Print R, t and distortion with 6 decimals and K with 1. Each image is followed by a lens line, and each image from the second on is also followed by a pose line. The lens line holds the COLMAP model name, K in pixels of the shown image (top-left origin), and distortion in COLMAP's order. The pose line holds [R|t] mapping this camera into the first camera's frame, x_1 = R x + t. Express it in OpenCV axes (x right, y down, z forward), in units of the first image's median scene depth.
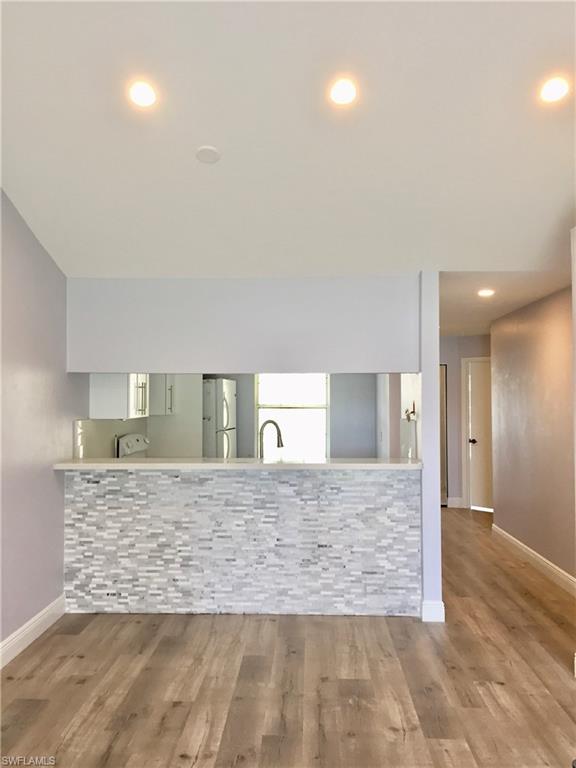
lens RADIAL K [[653.7, 0, 281.2], [0, 653.7, 376.1], [0, 0, 1]] dist [0.052064, -0.018229]
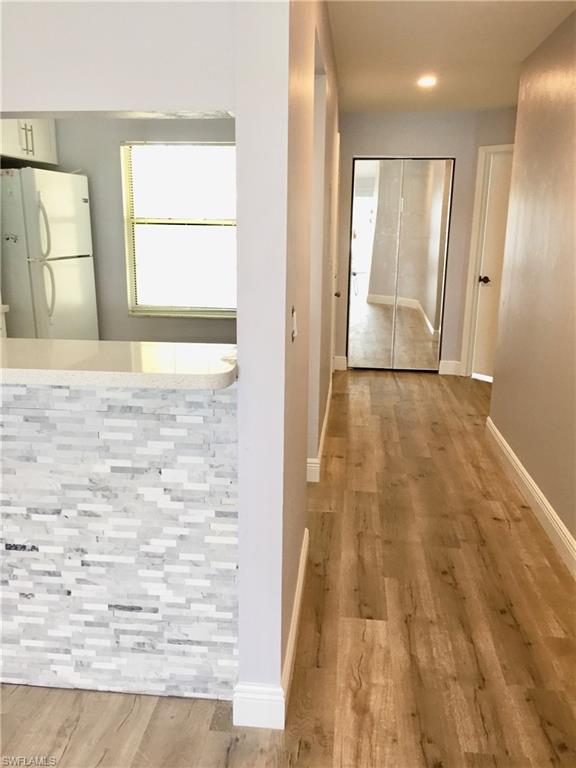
lens RADIAL K [[653.7, 0, 286.8], [0, 653.7, 385.4], [0, 0, 1]] dist [0.052064, -0.018229]
pose [[0.998210, 0.025359, -0.054171, 0.258227], [-0.009424, 0.961046, 0.276227, 0.038766], [0.059066, -0.275222, 0.959565, 0.628820]]
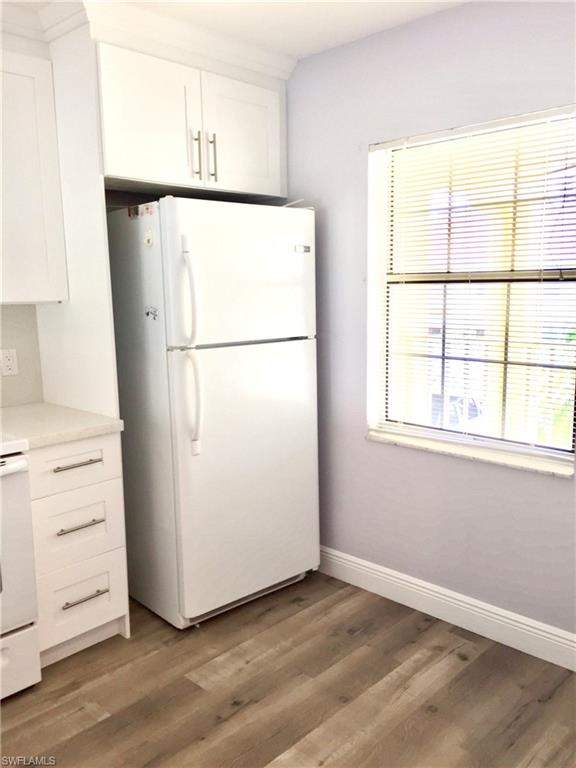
lens RADIAL K [[653.7, 0, 288.3], [0, 653.7, 385.3], [0, 0, 1]] dist [0.052064, -0.018229]
pose [[0.751533, 0.091340, -0.653341, 0.286563], [0.038049, 0.982718, 0.181156, 0.062922], [0.658597, -0.161004, 0.735070, 1.192012]]
